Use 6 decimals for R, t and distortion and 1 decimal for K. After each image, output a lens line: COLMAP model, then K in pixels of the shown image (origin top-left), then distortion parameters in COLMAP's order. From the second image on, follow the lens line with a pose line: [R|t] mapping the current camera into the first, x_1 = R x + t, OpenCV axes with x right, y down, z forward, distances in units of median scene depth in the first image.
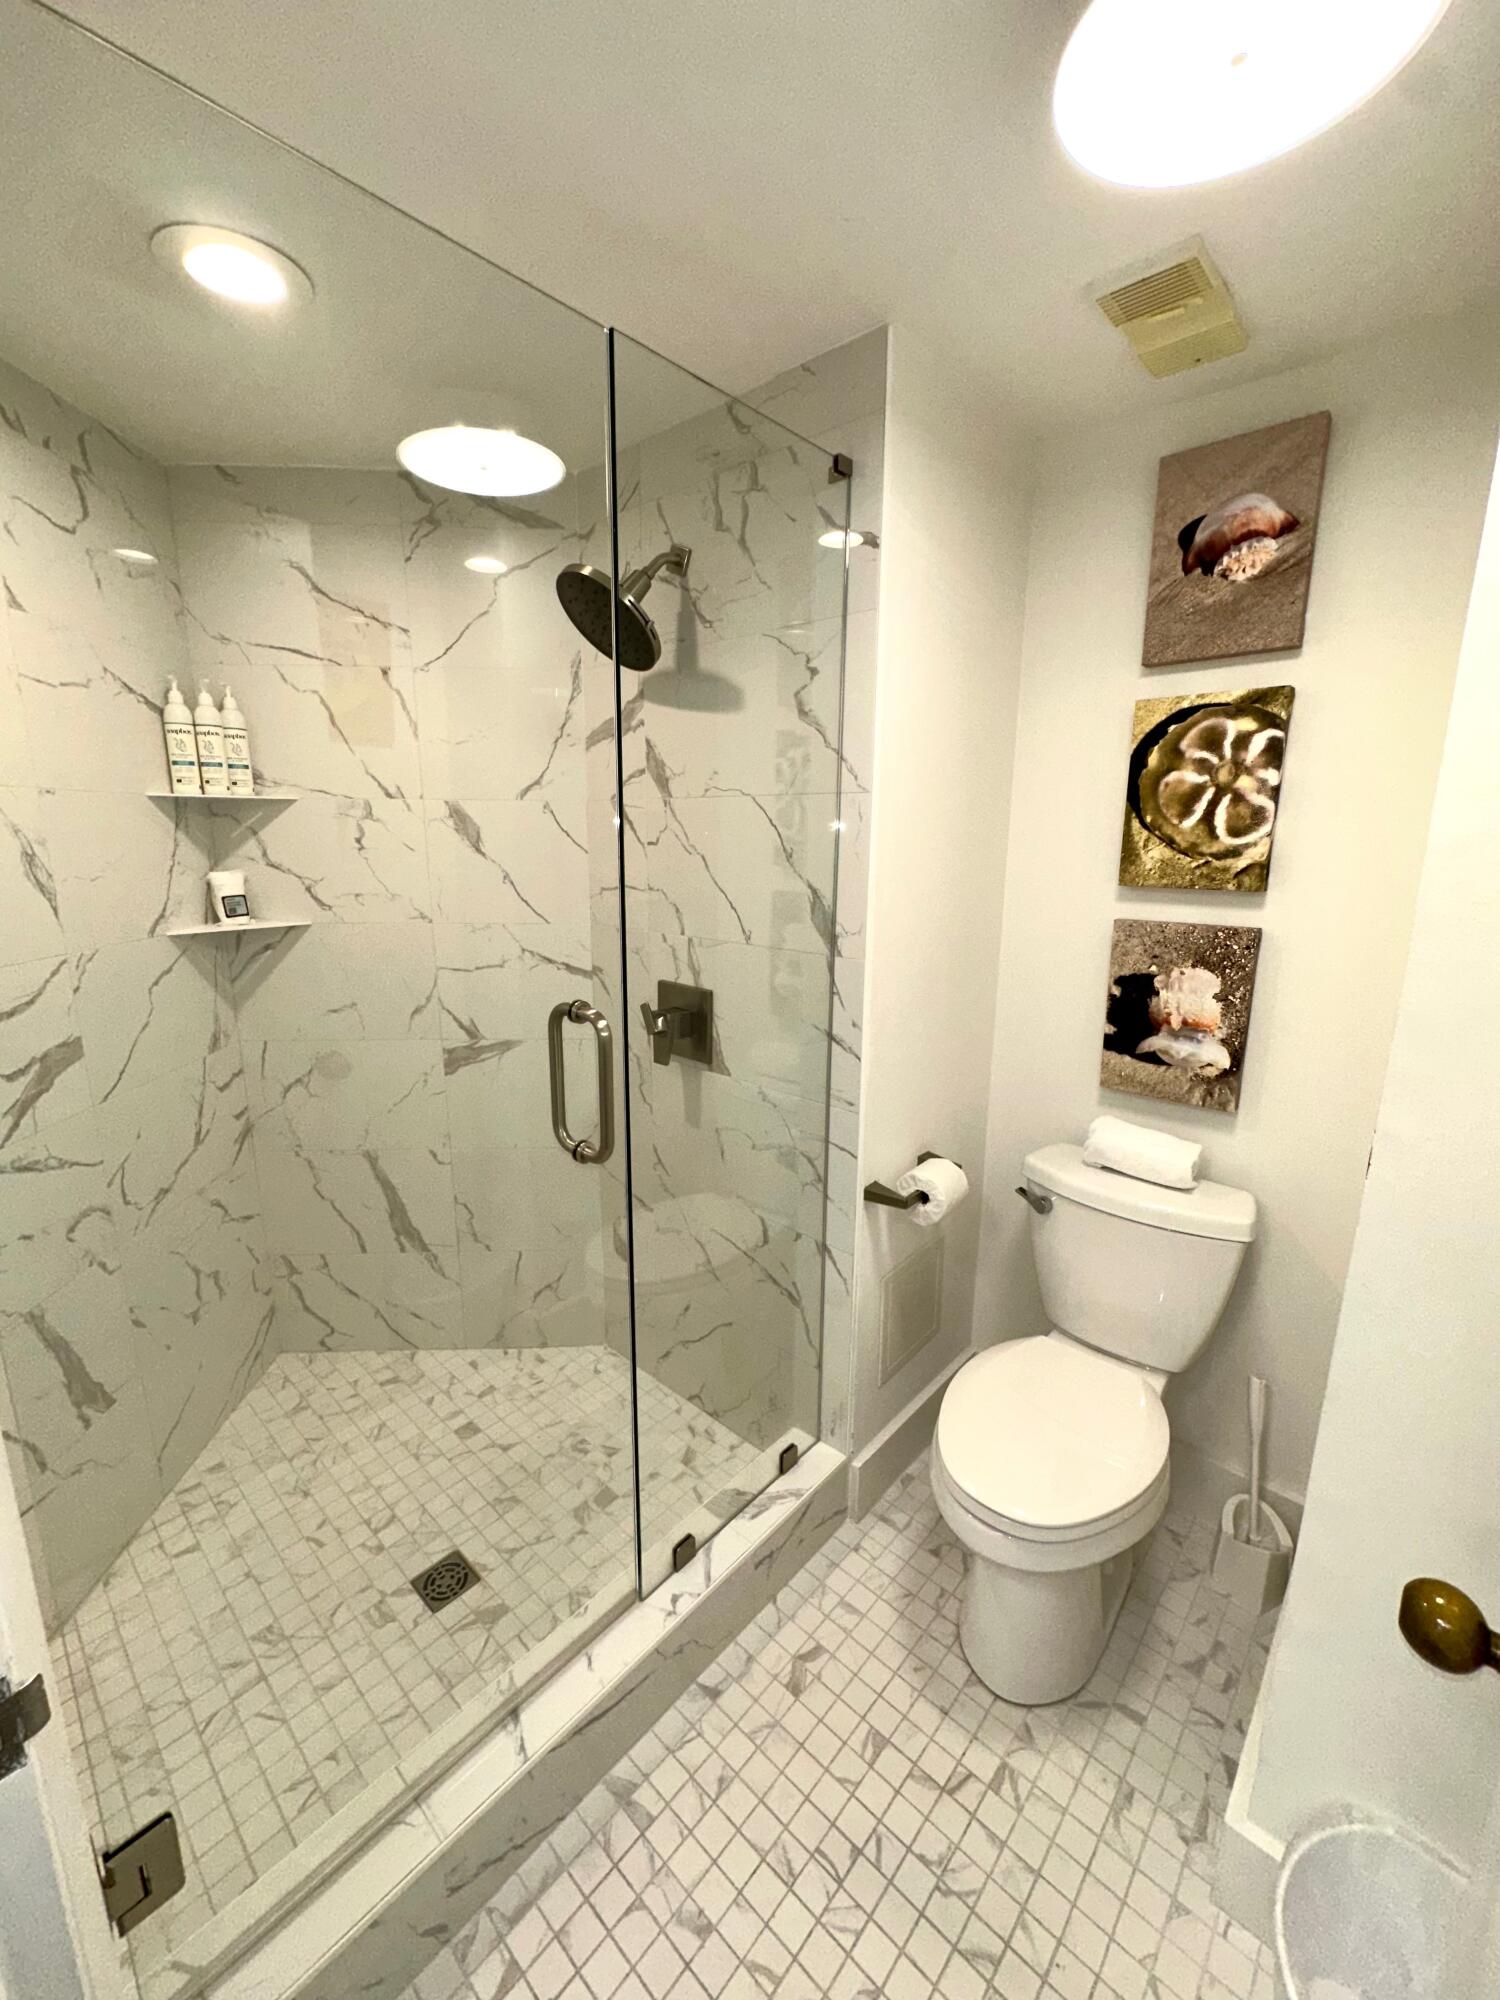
lens RADIAL K [[793.2, 0, 750.8], [0, 793.2, 998.0], [0, 0, 1]] dist [0.001735, -0.000353]
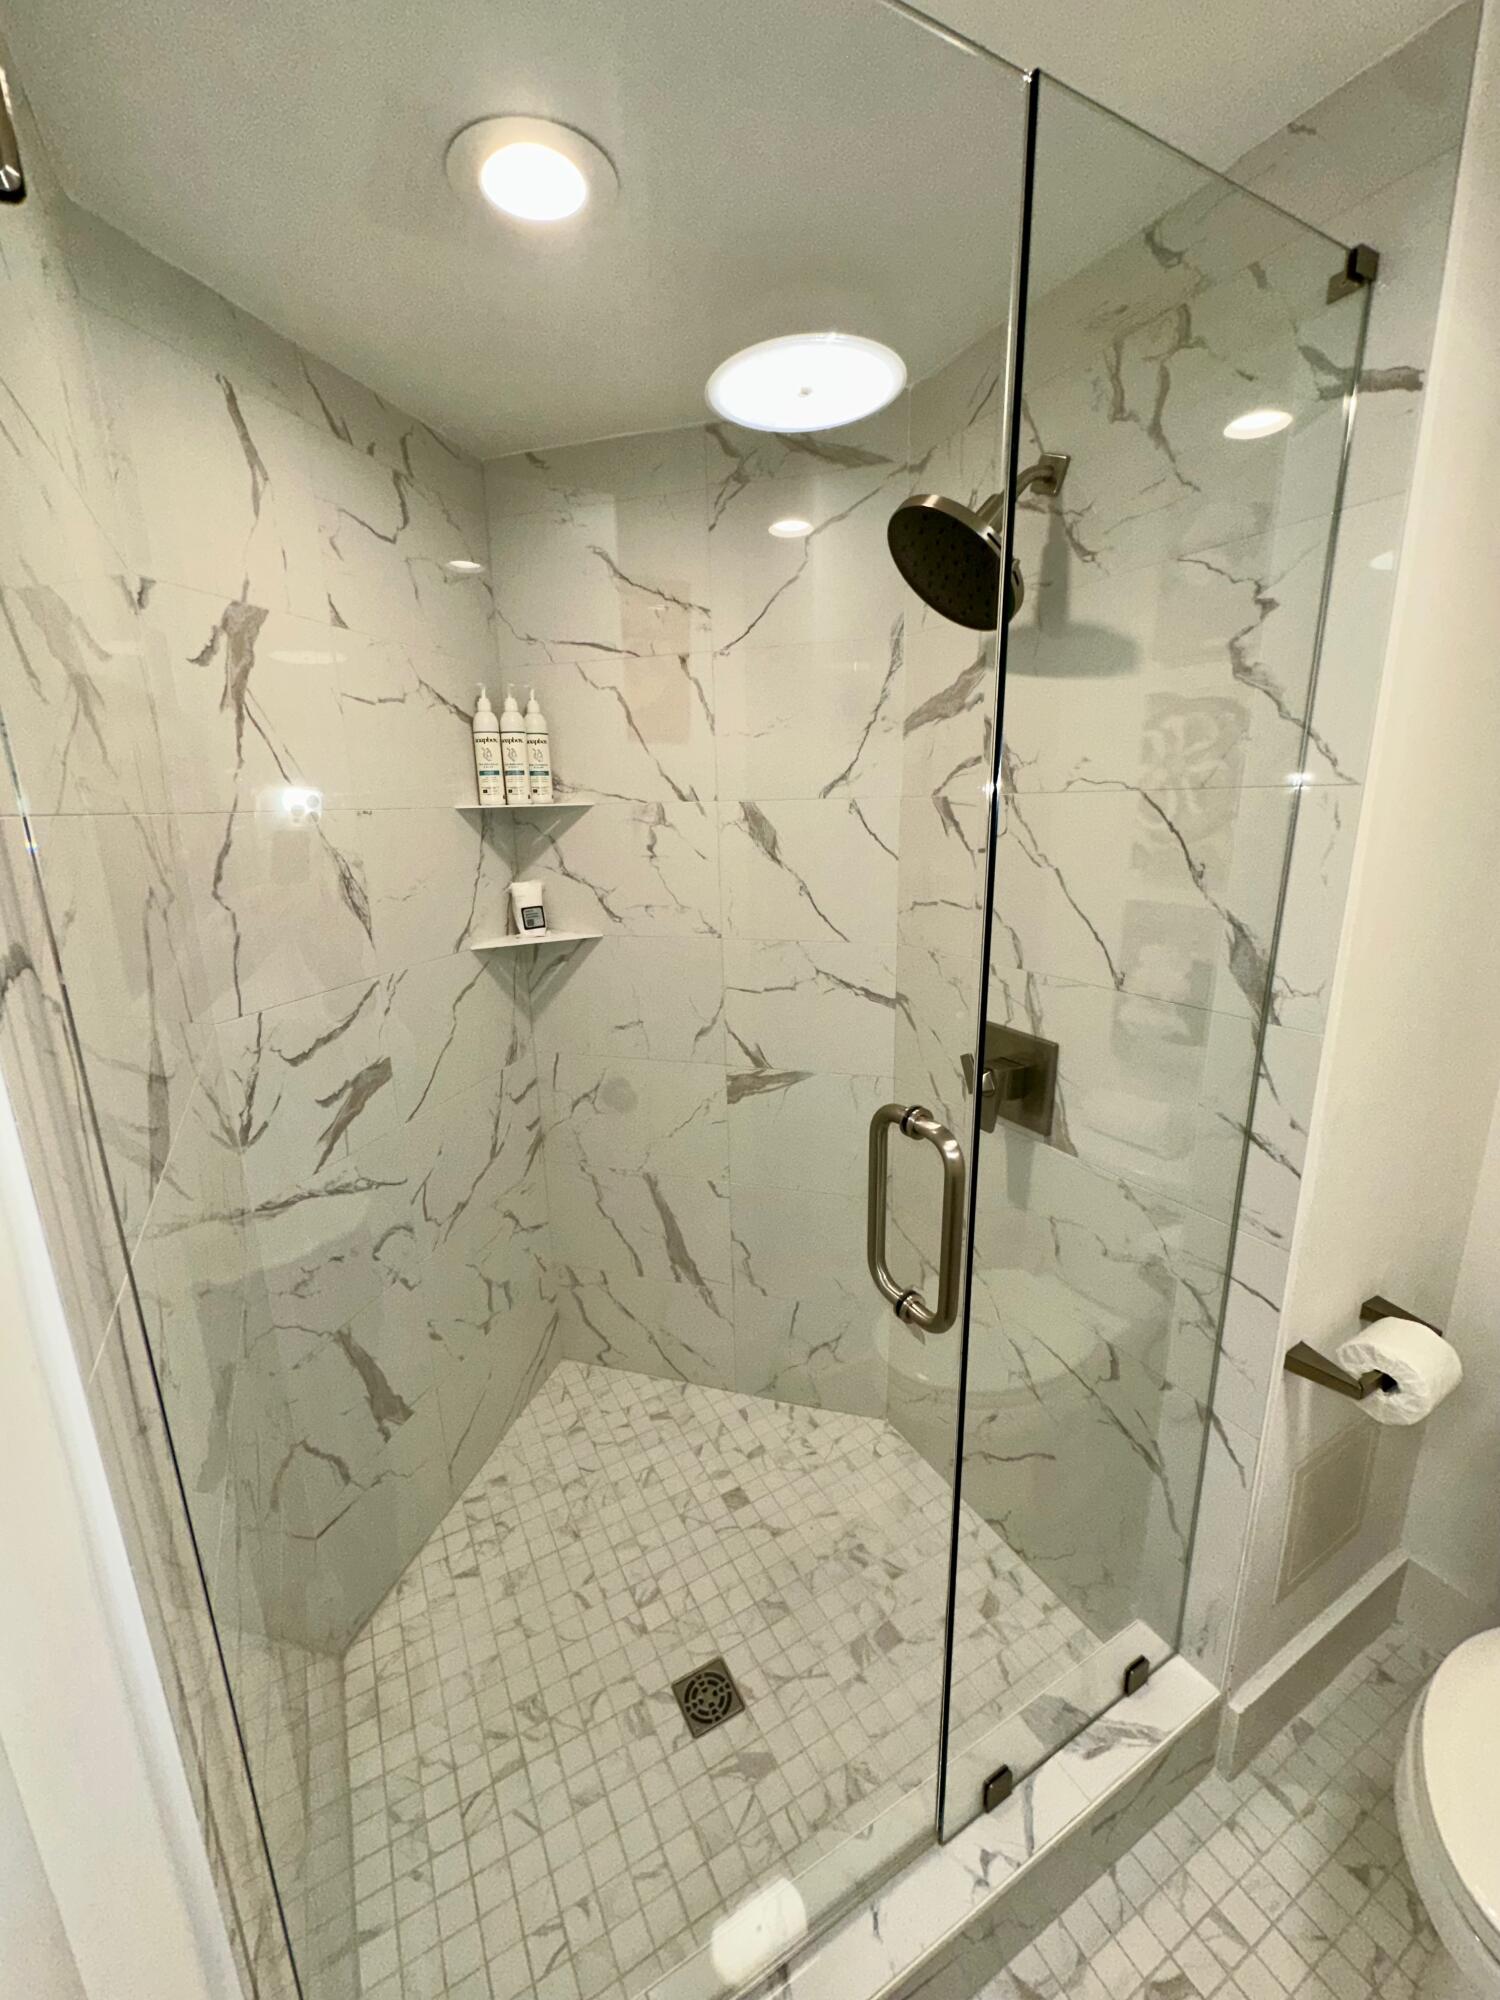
lens RADIAL K [[793.2, 0, 753.3], [0, 793.2, 995.3], [0, 0, 1]] dist [0.001735, -0.000353]
pose [[0.945001, 0.051462, -0.322993, -0.085030], [-0.041311, 0.998415, 0.038212, -0.076373], [0.324447, -0.022767, 0.945630, 0.185143]]
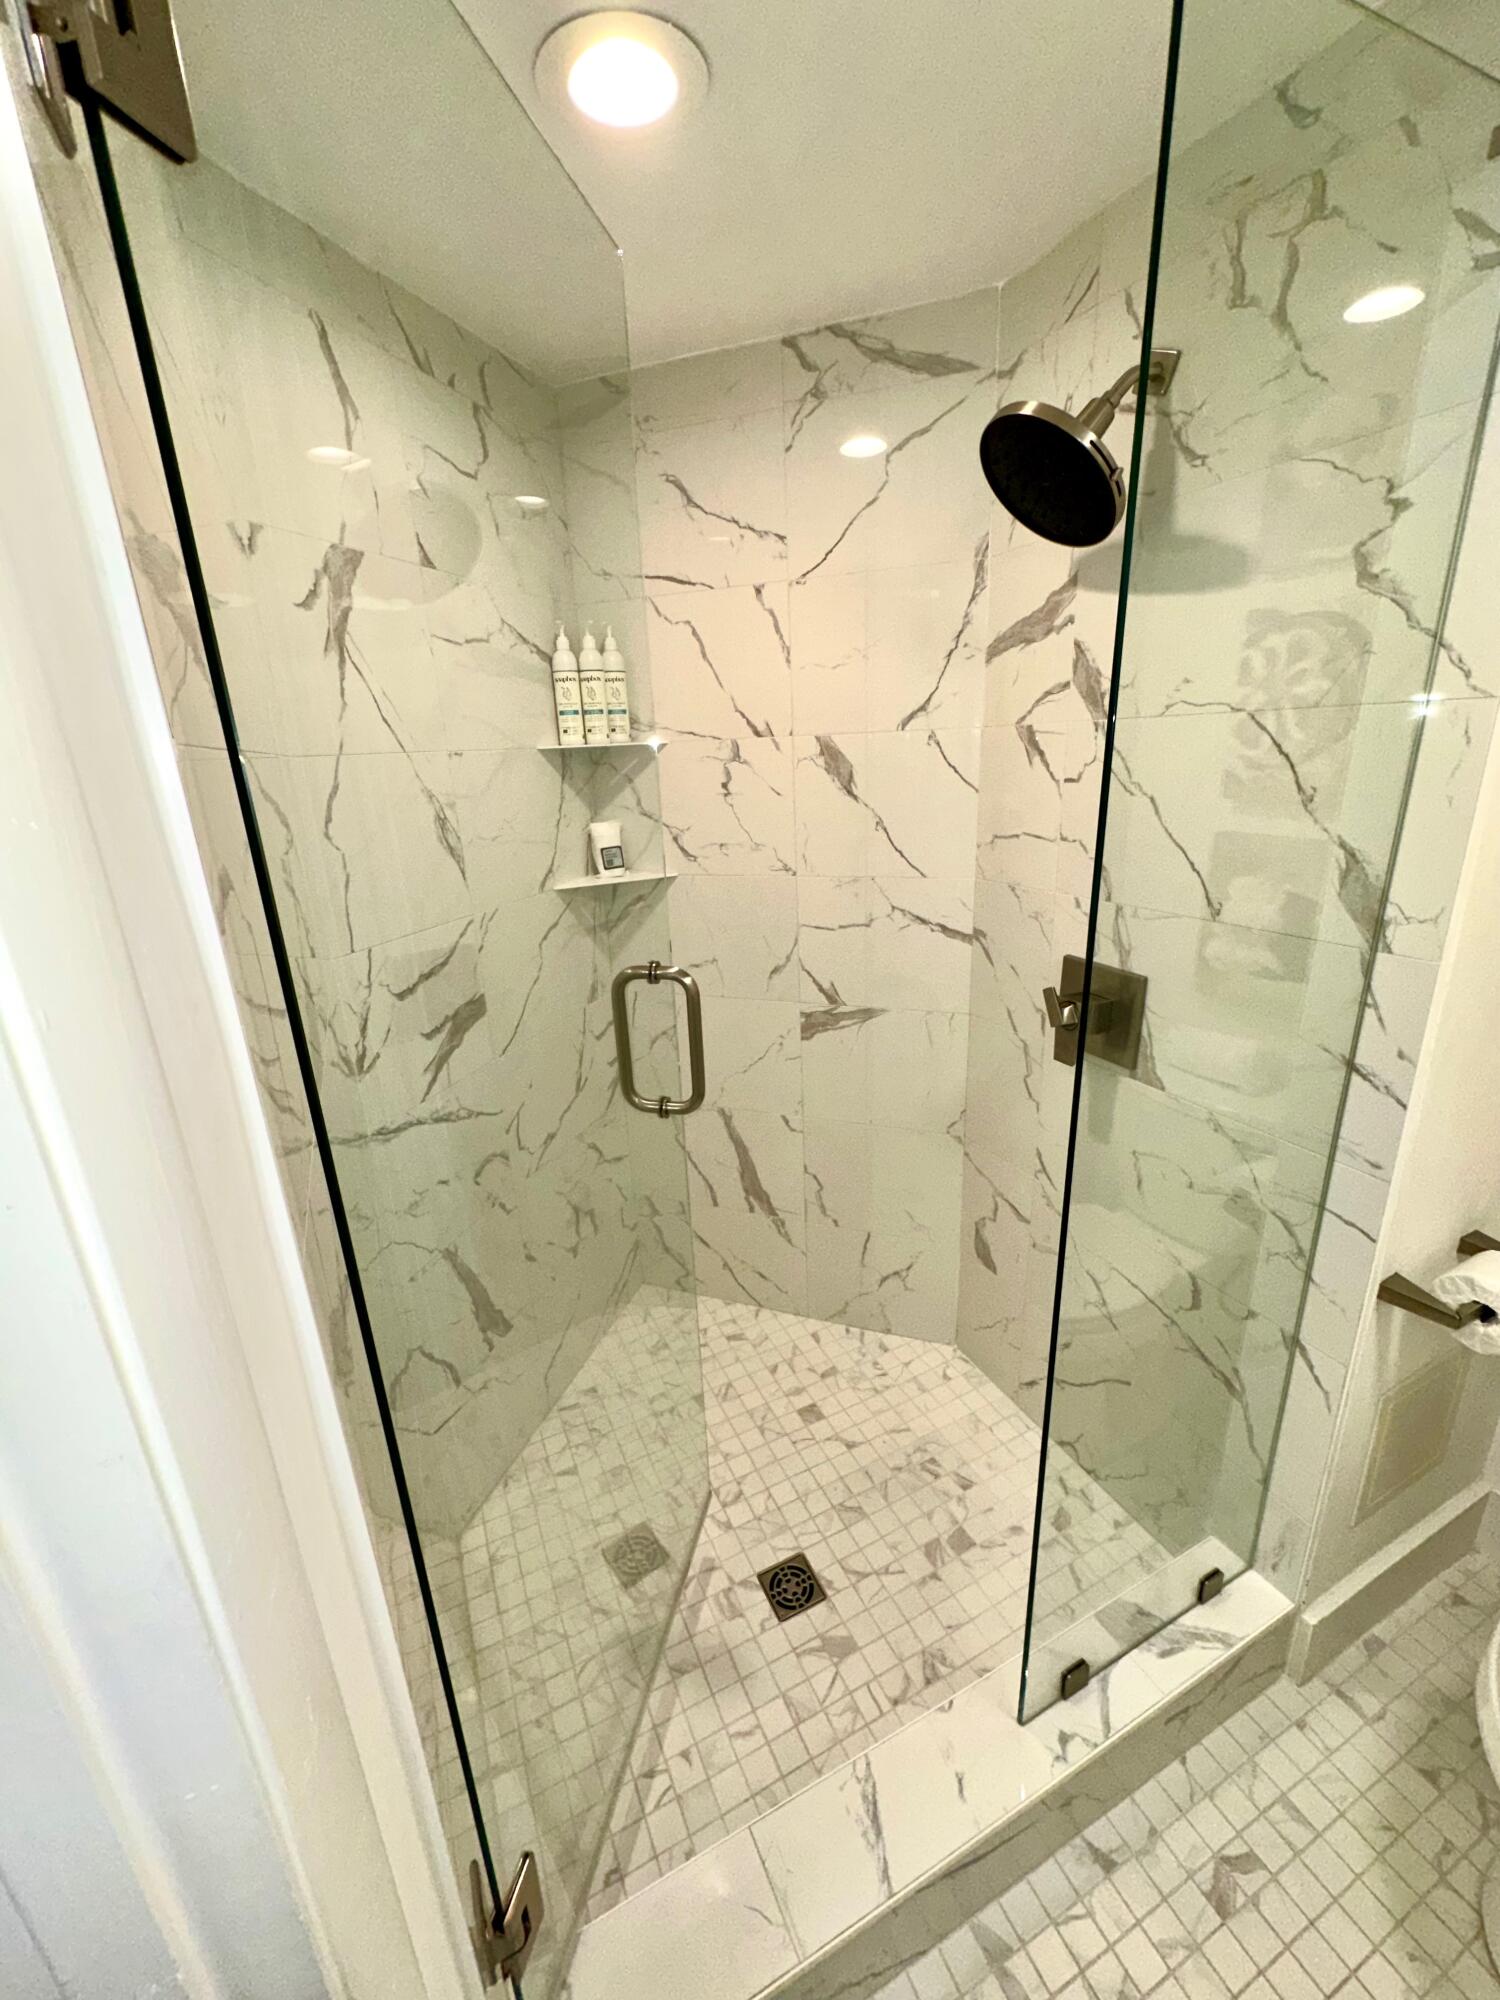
lens RADIAL K [[793.2, 0, 751.4], [0, 793.2, 993.9], [0, 0, 1]] dist [0.001735, -0.000353]
pose [[0.922566, 0.071211, -0.379211, -0.112871], [-0.032906, 0.993761, 0.106562, -0.064170], [0.384434, -0.085832, 0.919154, 0.160497]]
